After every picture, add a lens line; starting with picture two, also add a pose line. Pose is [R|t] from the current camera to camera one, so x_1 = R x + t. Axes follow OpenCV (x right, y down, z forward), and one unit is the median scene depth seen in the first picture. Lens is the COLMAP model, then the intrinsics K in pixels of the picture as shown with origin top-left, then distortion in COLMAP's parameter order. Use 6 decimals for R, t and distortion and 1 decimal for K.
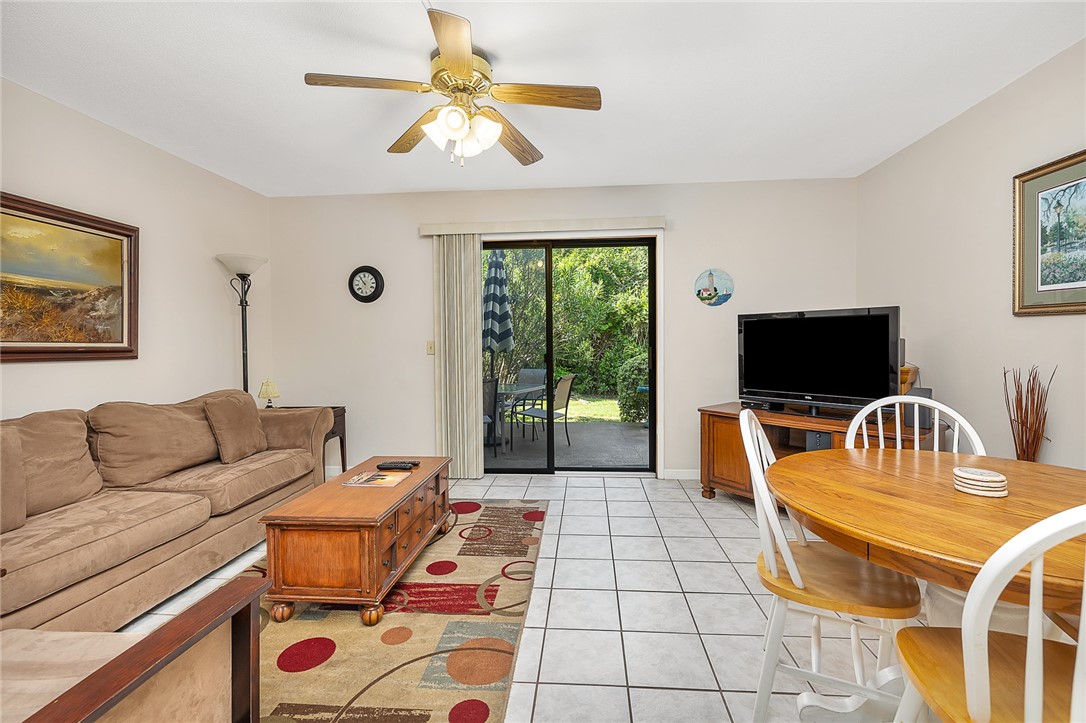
lens RADIAL K [[465.7, 0, 546.9], [0, 465.7, 352.1], [0, 0, 1]] dist [-0.004887, -0.000077]
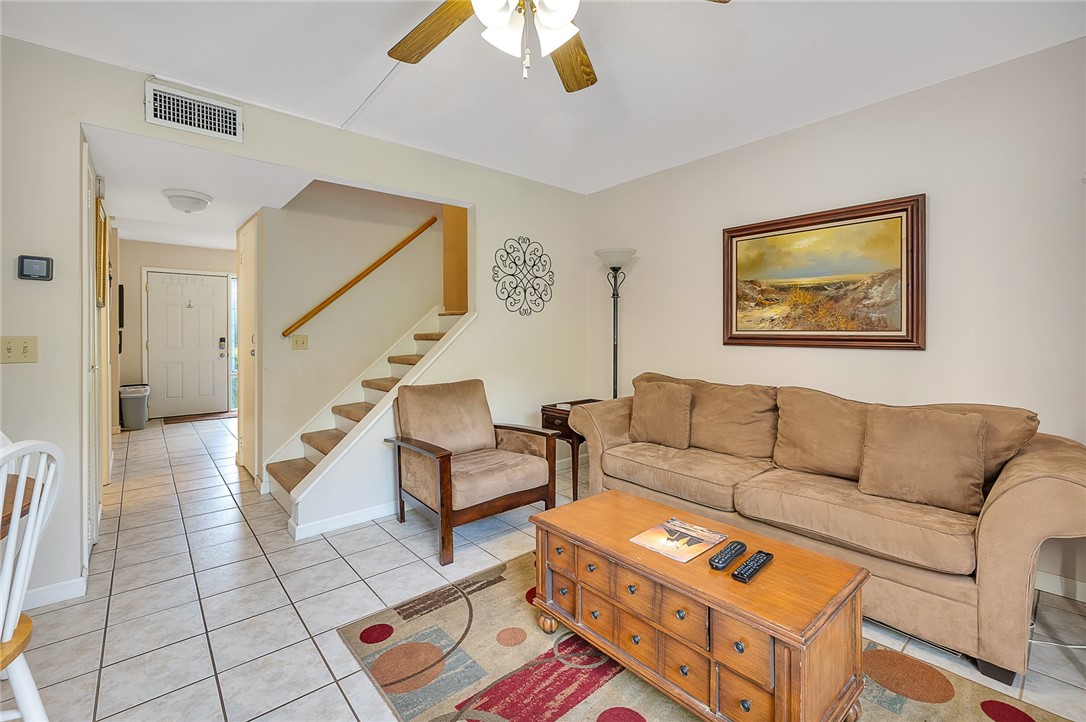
lens RADIAL K [[465.7, 0, 538.0], [0, 465.7, 334.1], [0, 0, 1]] dist [-0.004887, -0.000077]
pose [[-0.702833, 0.005481, -0.711334, 0.226225], [-0.008751, 0.999828, 0.016350, -0.024502], [0.711301, 0.017716, -0.702664, 1.200900]]
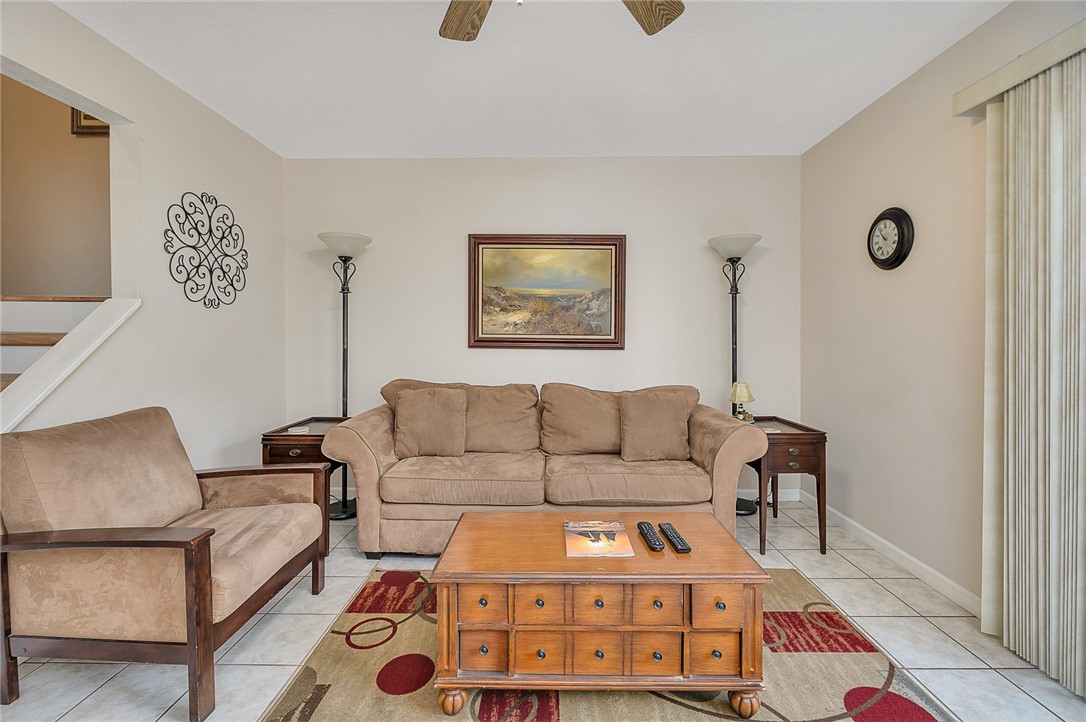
lens RADIAL K [[465.7, 0, 545.8], [0, 465.7, 340.2], [0, 0, 1]] dist [-0.004887, -0.000077]
pose [[0.074579, 0.007879, -0.997184, 0.273625], [-0.023362, 0.999708, 0.006151, -0.012698], [0.996941, 0.022838, 0.074741, 0.792874]]
